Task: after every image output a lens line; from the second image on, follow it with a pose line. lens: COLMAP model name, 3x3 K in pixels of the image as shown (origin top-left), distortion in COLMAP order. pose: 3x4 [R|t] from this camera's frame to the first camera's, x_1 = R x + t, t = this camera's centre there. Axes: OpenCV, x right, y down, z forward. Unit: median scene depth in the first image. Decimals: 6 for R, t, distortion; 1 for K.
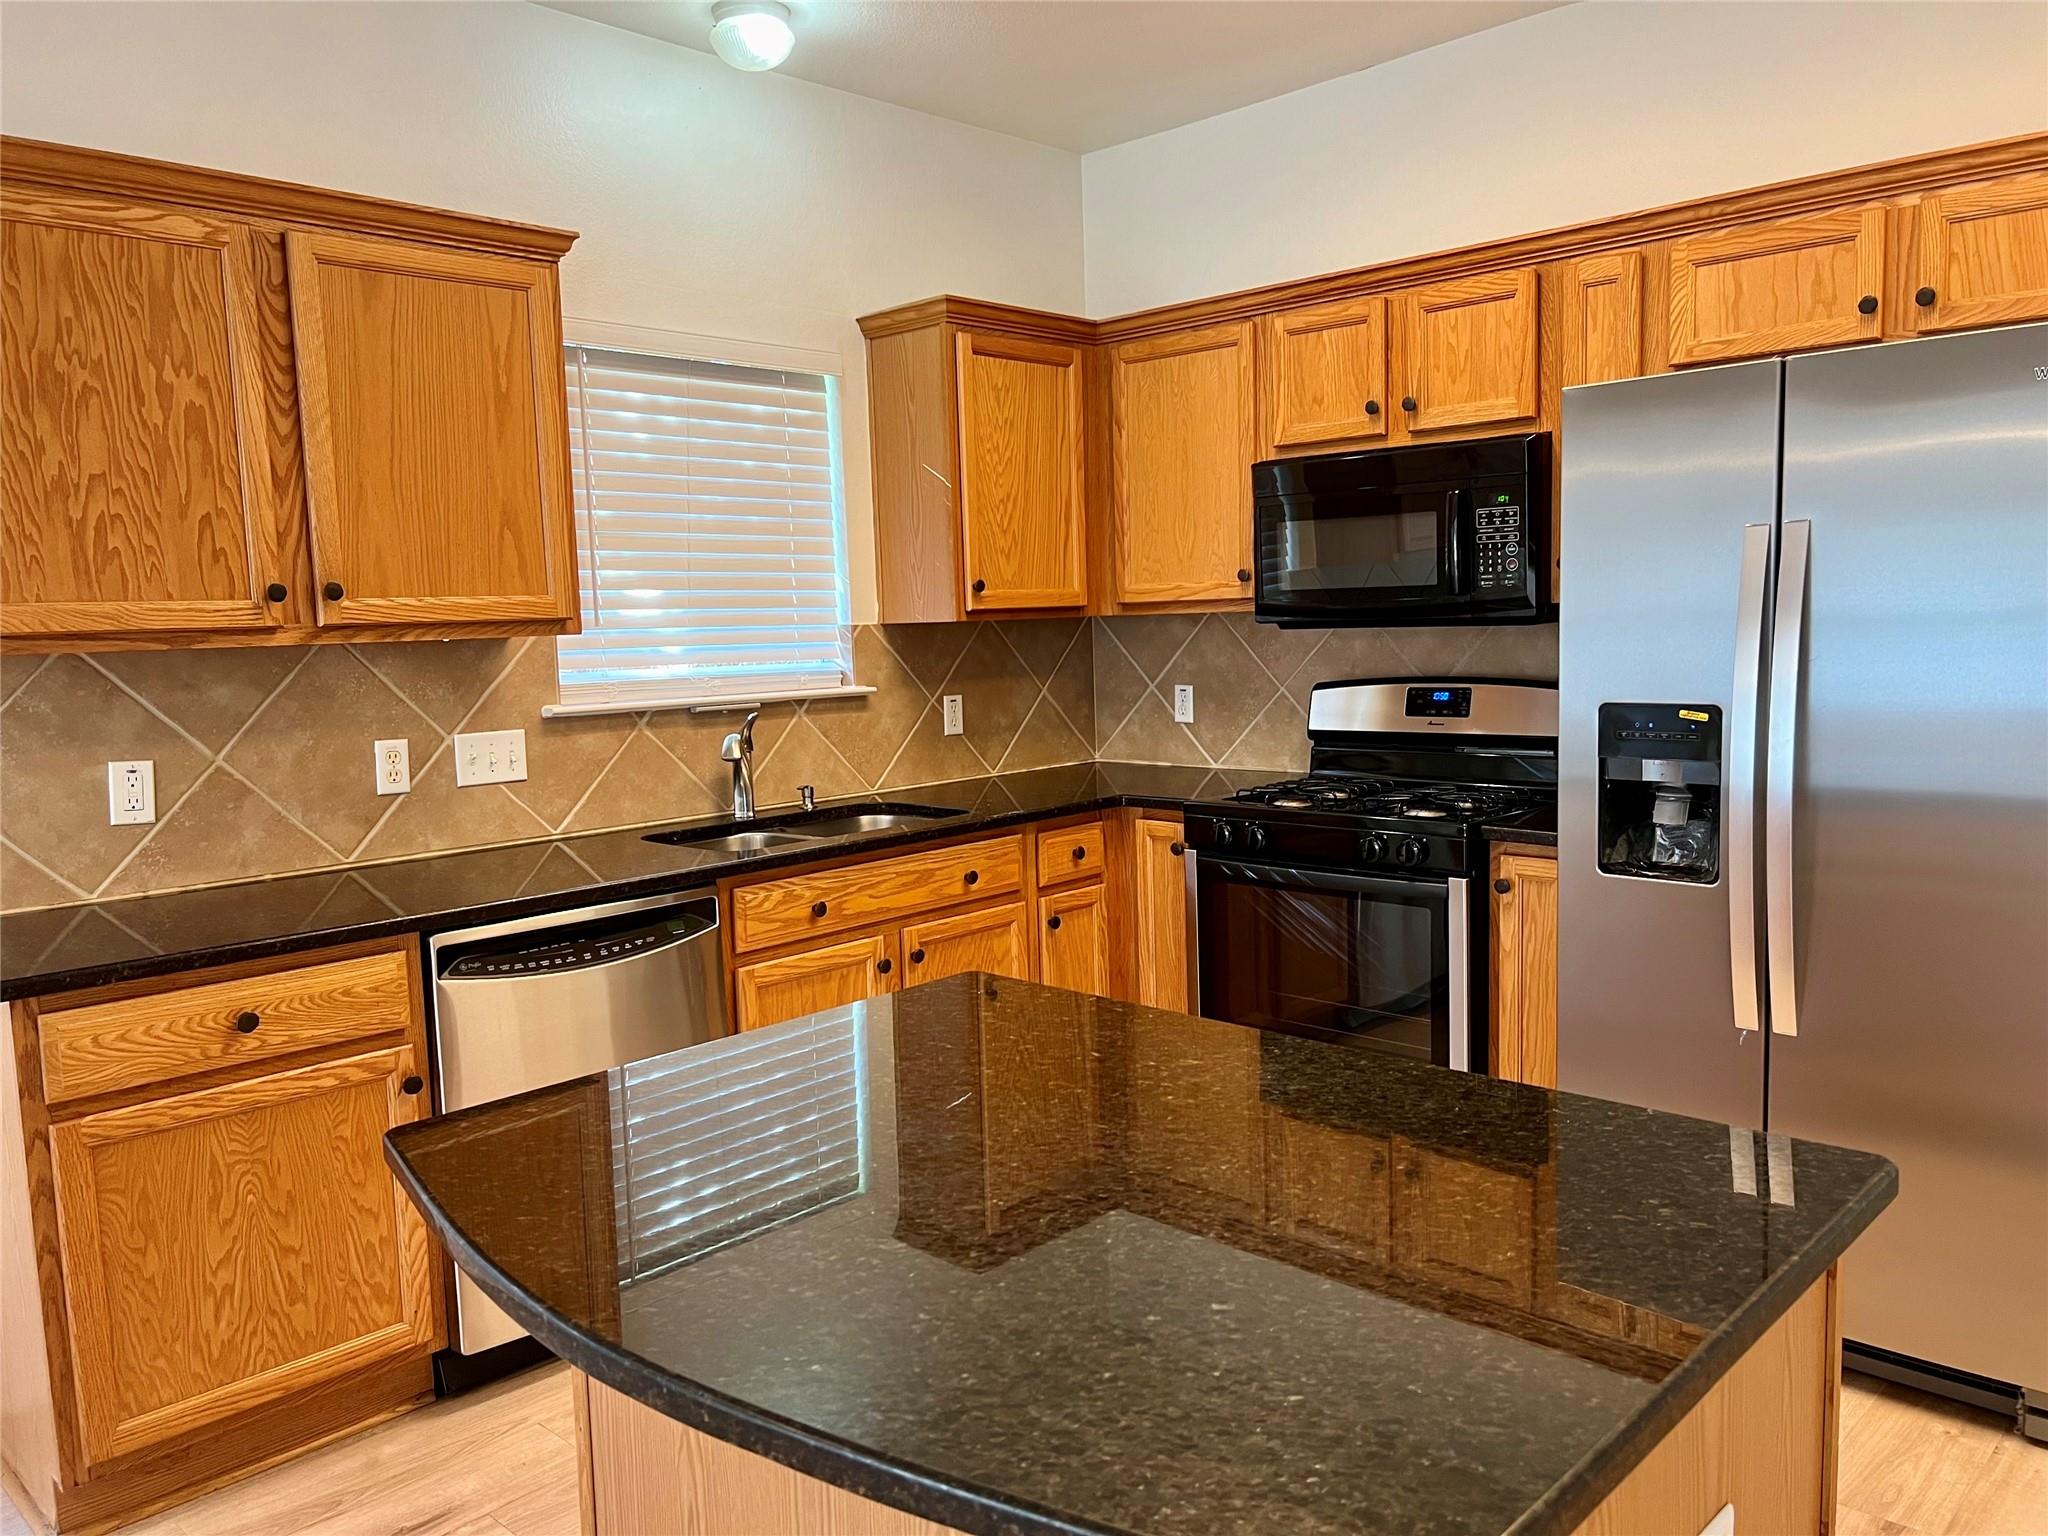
lens RADIAL K [[1534.9, 0, 994.2], [0, 1534.9, 784.3], [0, 0, 1]] dist [0.063879, -0.060816]
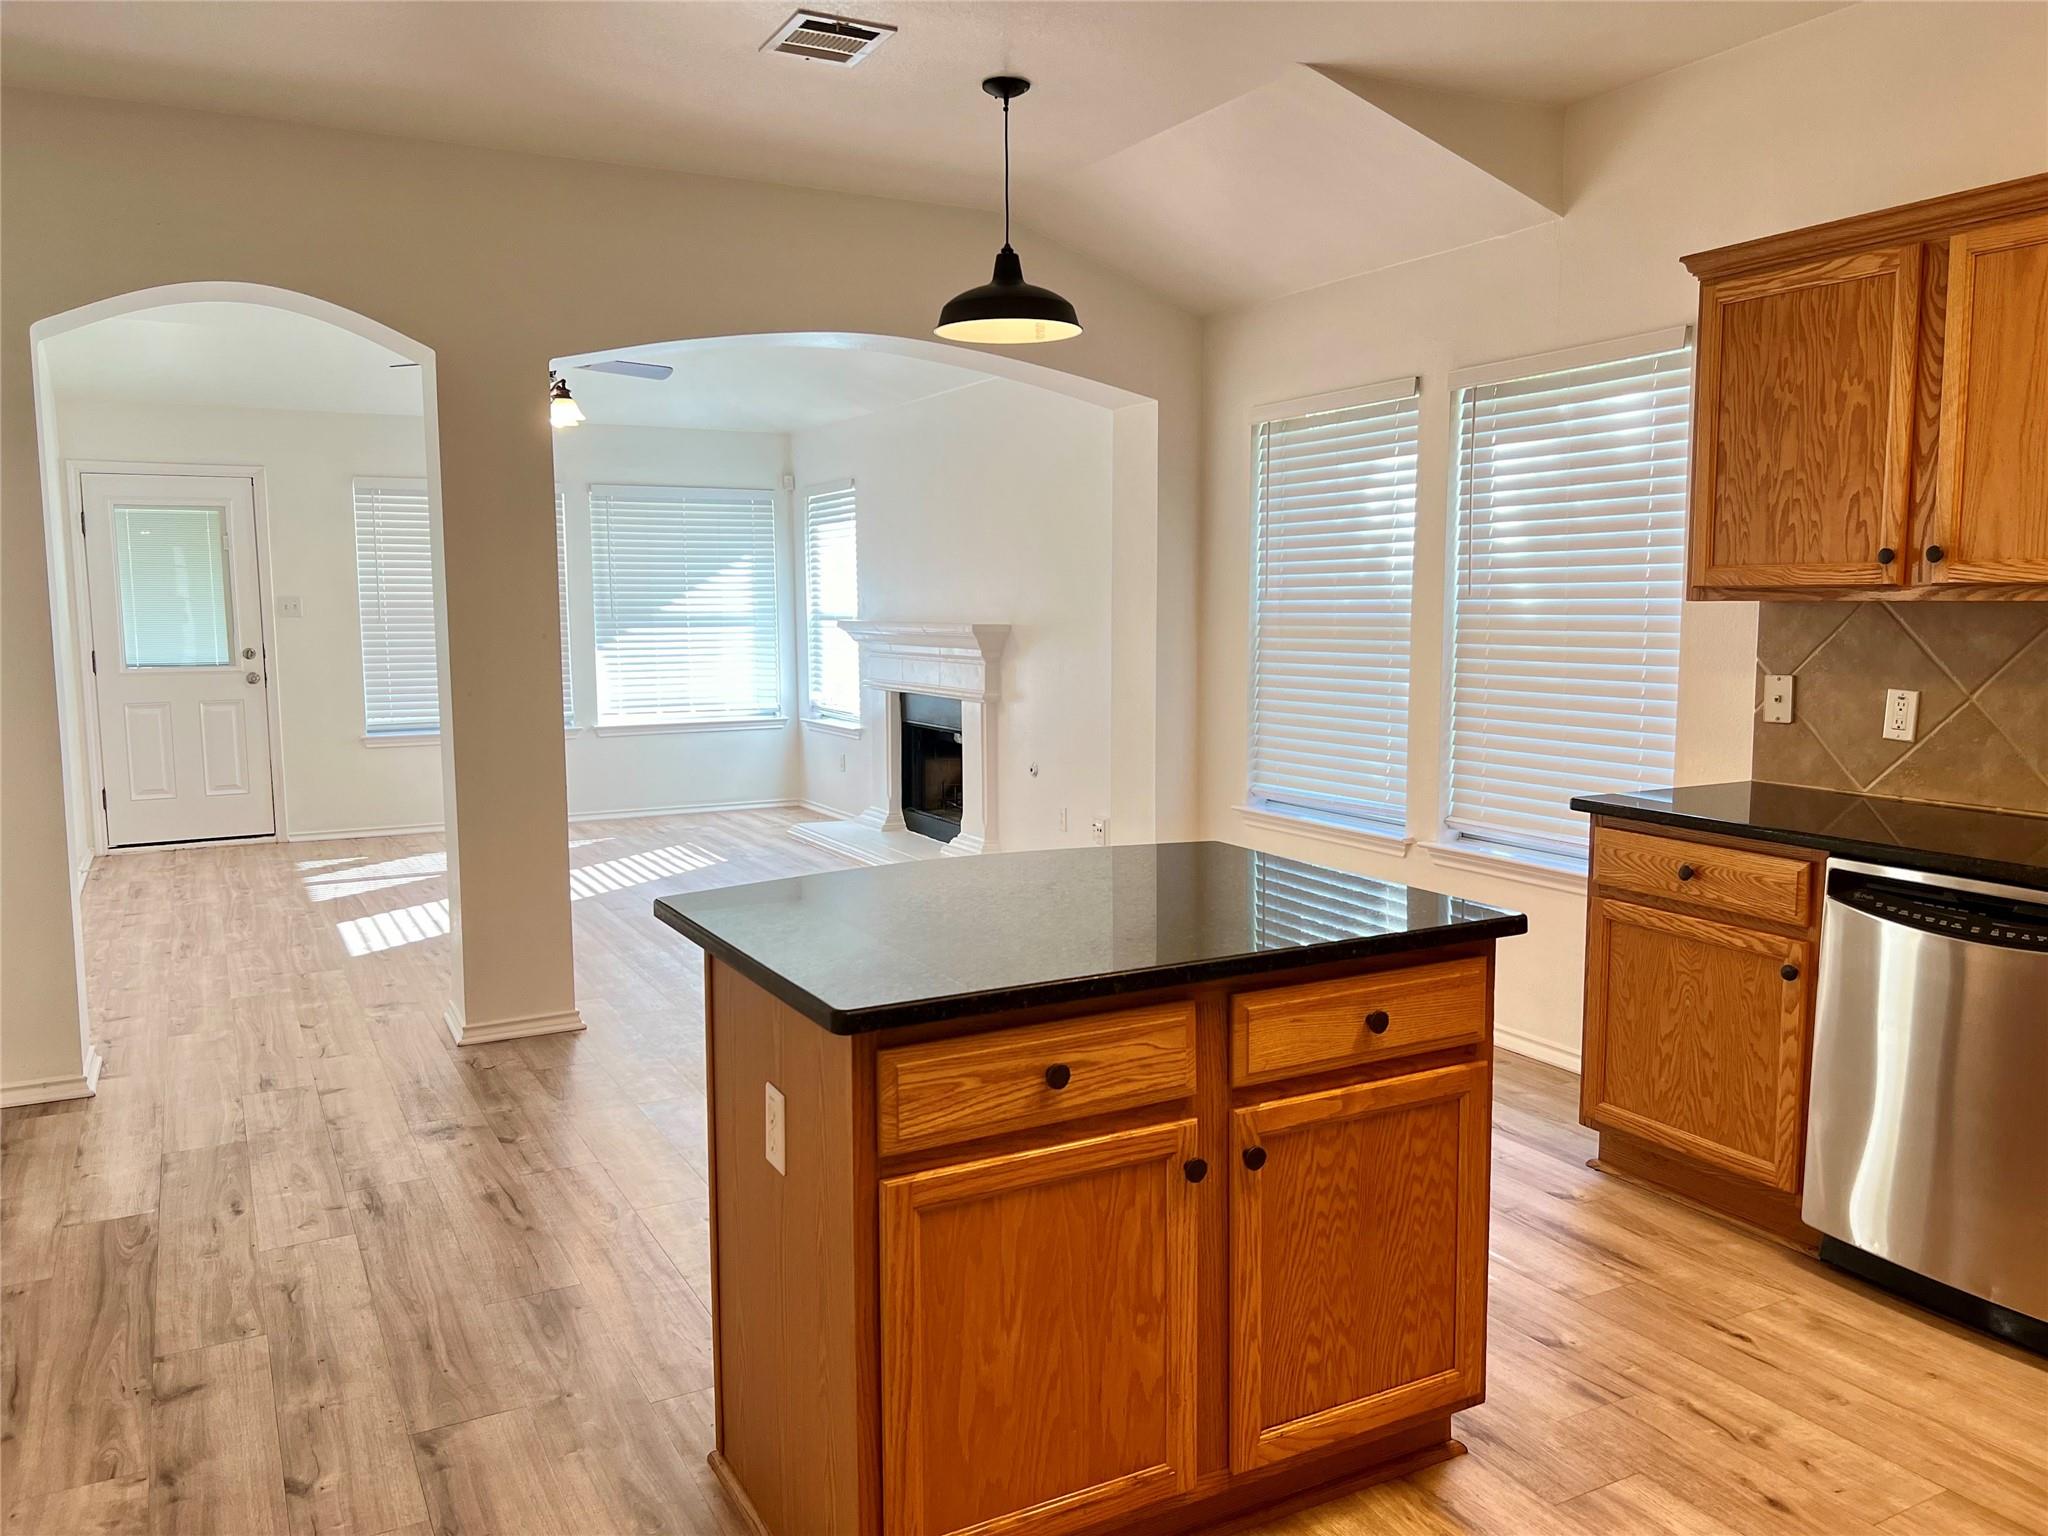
lens RADIAL K [[1534.9, 0, 1036.8], [0, 1534.9, 769.1], [0, 0, 1]] dist [0.063879, -0.060816]
pose [[-0.289551, 0.139075, -0.947005, 0.798704], [-0.094331, 0.980425, 0.172825, -0.098763], [0.952503, 0.139374, -0.270764, 0.664065]]
